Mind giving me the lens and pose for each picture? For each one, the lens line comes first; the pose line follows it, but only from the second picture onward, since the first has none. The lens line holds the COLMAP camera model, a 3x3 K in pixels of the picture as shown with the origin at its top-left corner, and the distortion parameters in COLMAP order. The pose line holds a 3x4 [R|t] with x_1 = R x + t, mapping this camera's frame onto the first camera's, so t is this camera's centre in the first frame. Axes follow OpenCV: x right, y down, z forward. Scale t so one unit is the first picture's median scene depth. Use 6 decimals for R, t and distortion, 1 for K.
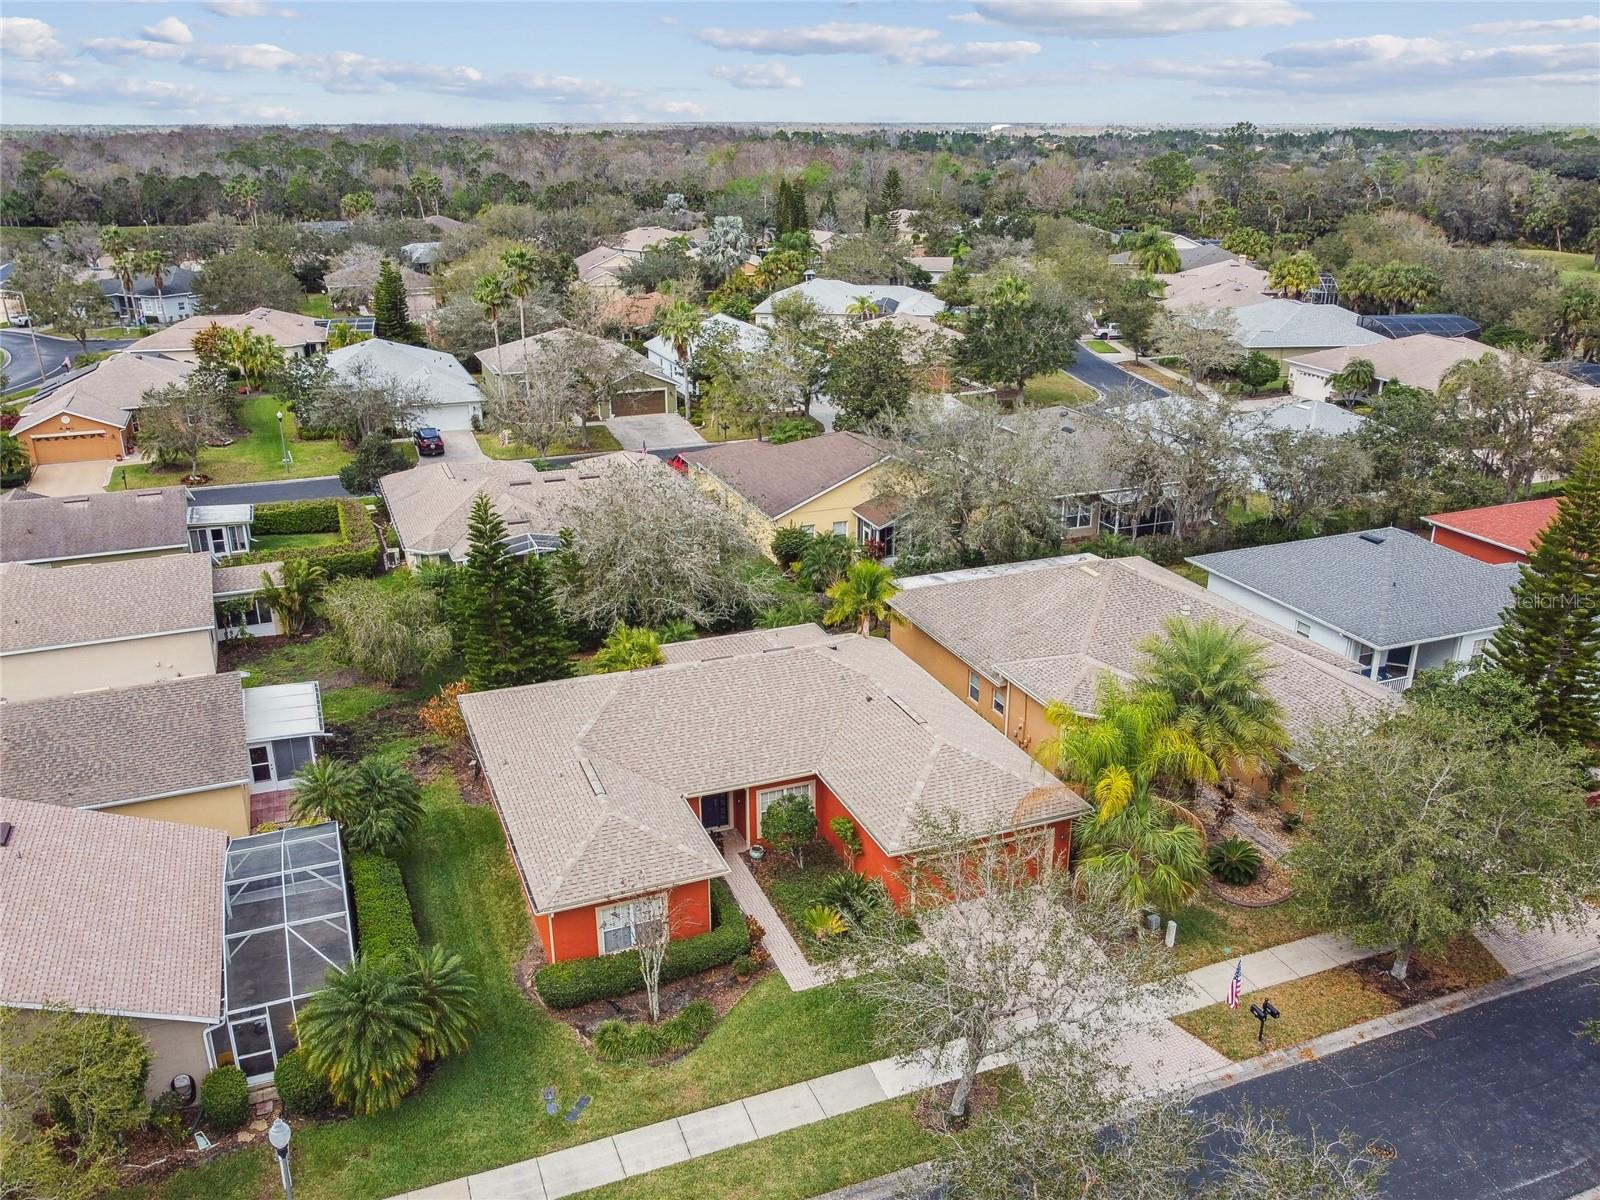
lens RADIAL K [[1276.7, 0, 800.0], [0, 1276.7, 600.0], [0, 0, 1]] dist [-0.004994, 0.001108]
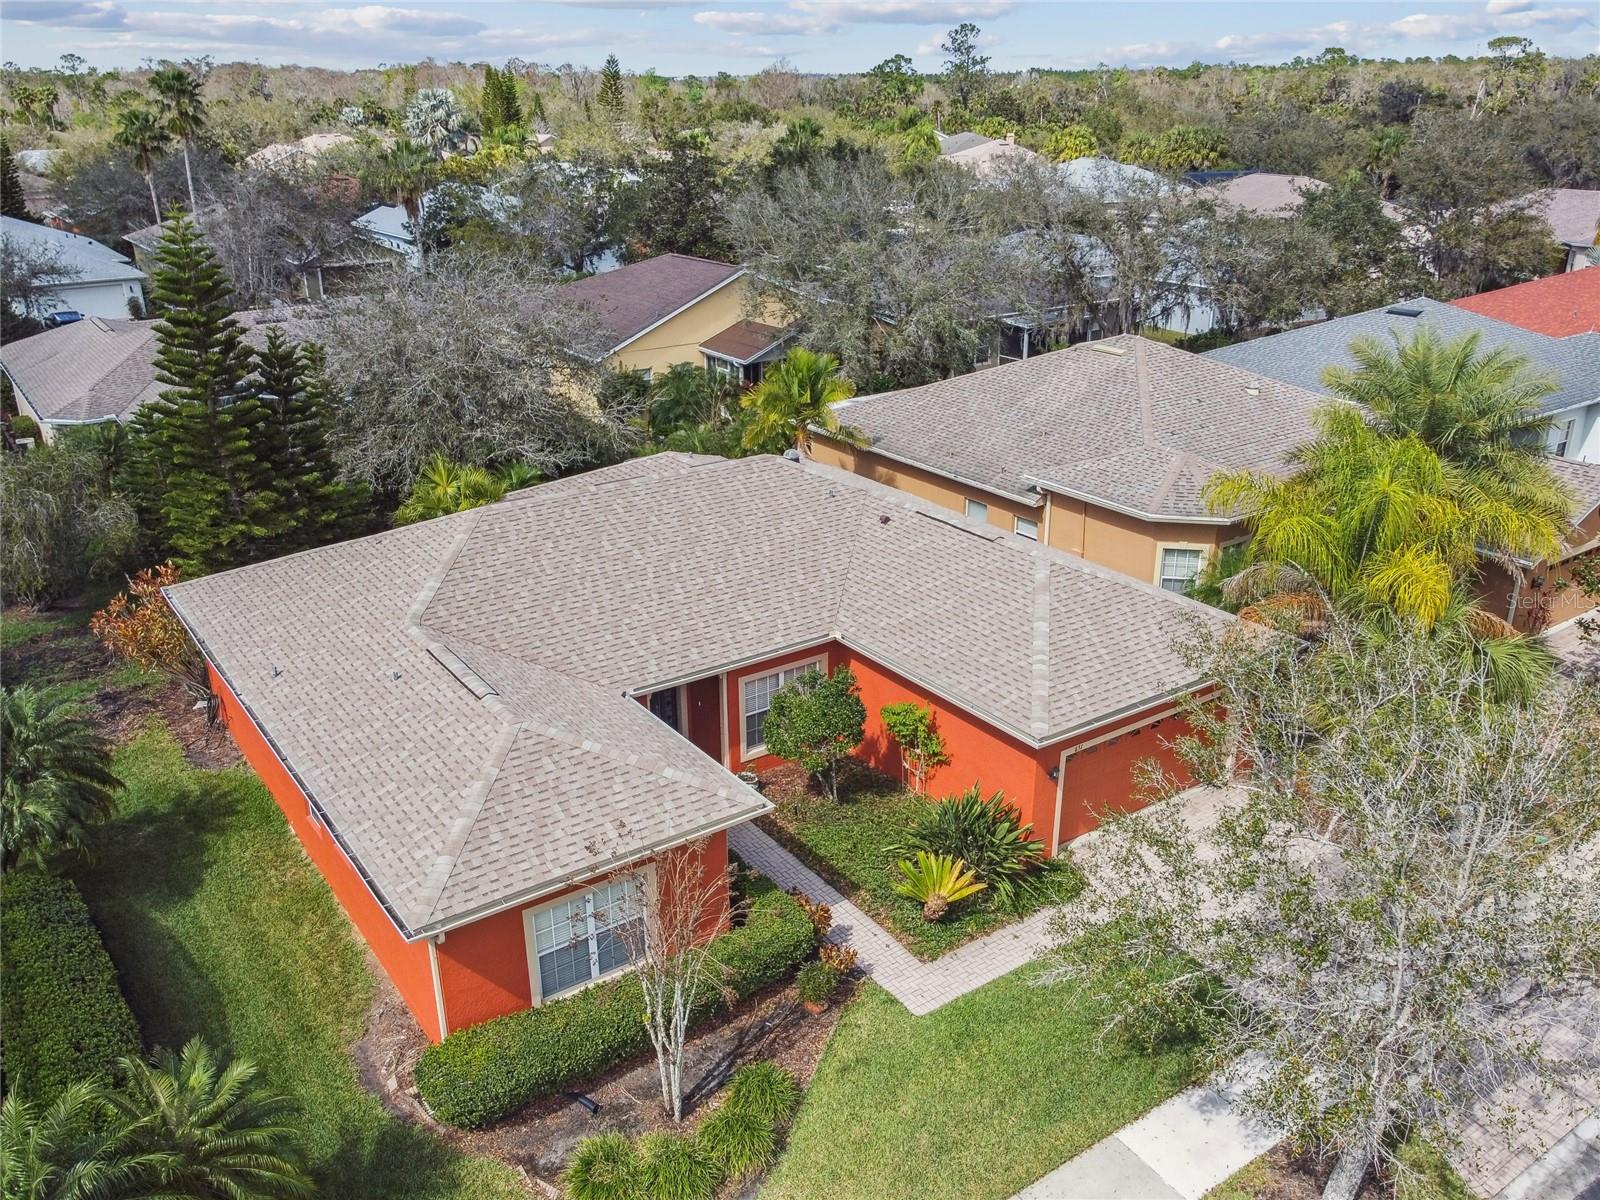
lens RADIAL K [[1320.4, 0, 800.0], [0, 1320.4, 600.0], [0, 0, 1]] dist [-0.003253, -0.006035]
pose [[0.973931, -0.090437, 0.208037, -0.136397], [0.086000, 0.995834, 0.030293, 0.104906], [-0.209910, -0.011612, 0.977652, 0.436288]]
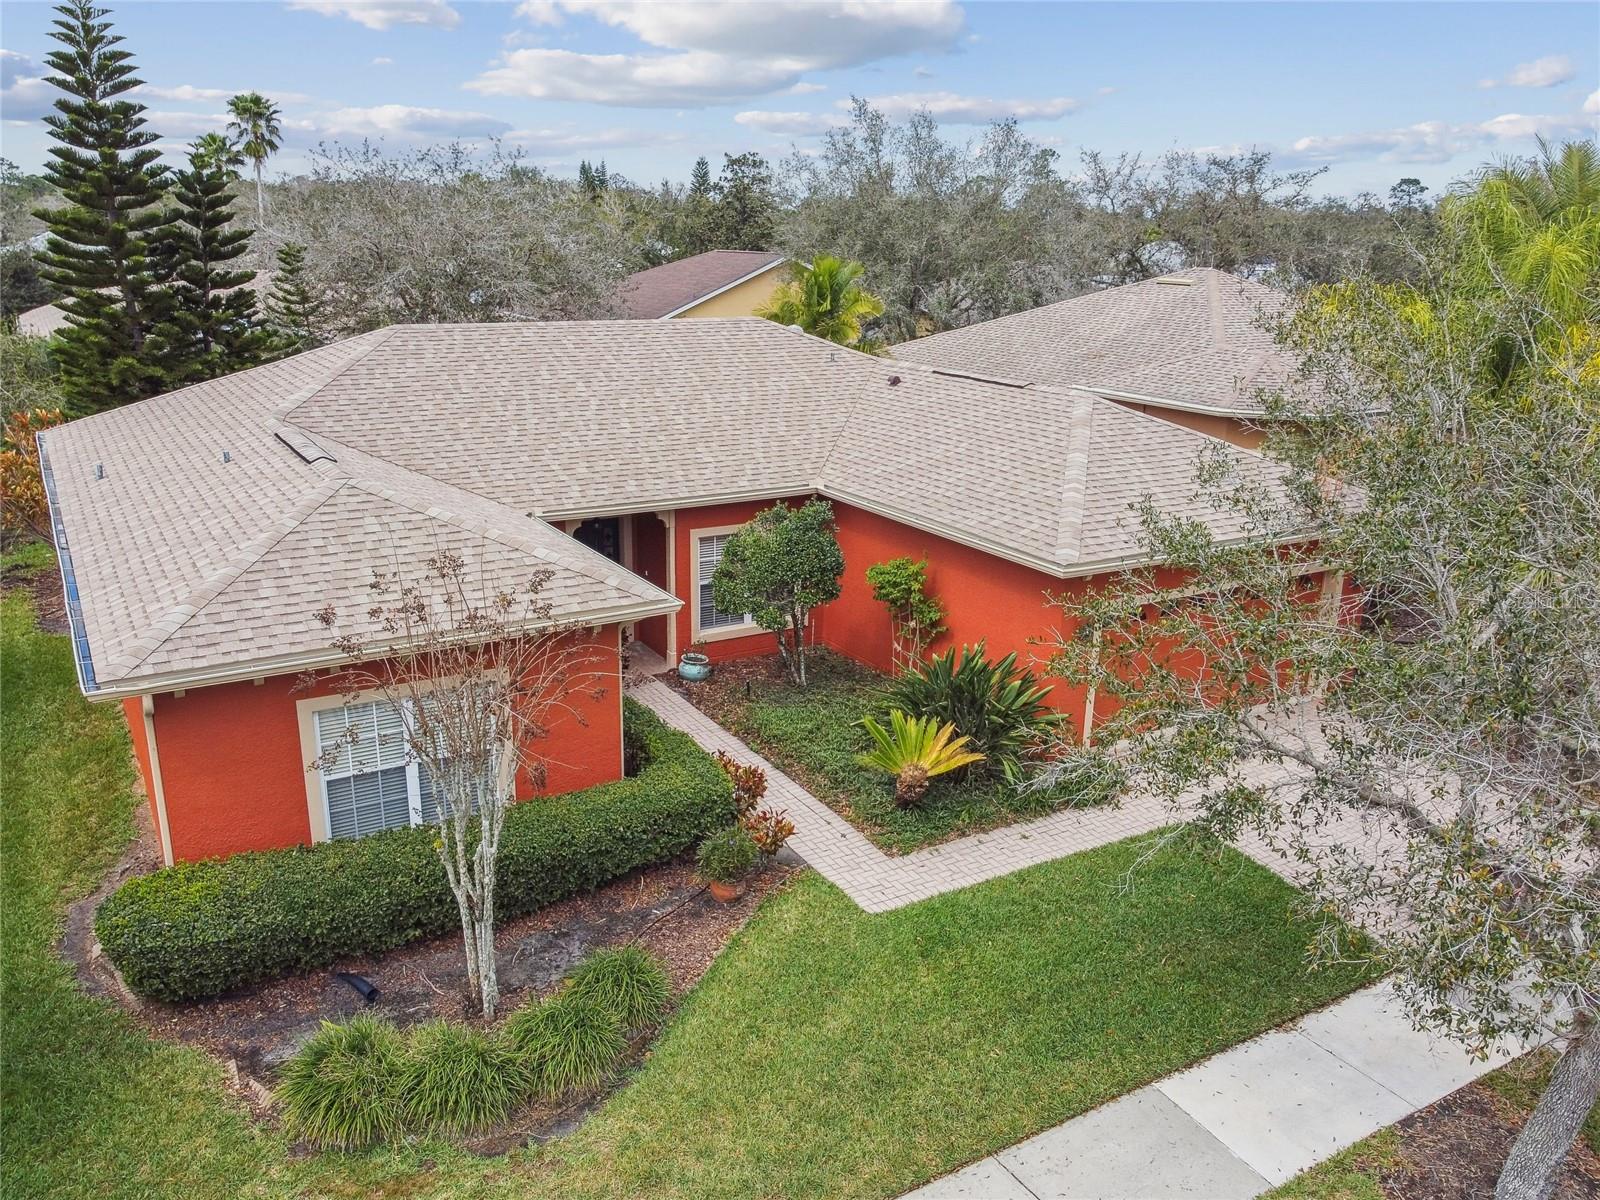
lens RADIAL K [[1276.7, 0, 800.0], [0, 1276.7, 600.0], [0, 0, 1]] dist [-0.004994, 0.001108]
pose [[0.986943, -0.028984, 0.158442, -0.073065], [0.039187, 0.997328, -0.061652, 0.217317], [-0.156232, 0.067056, 0.985442, 0.579803]]
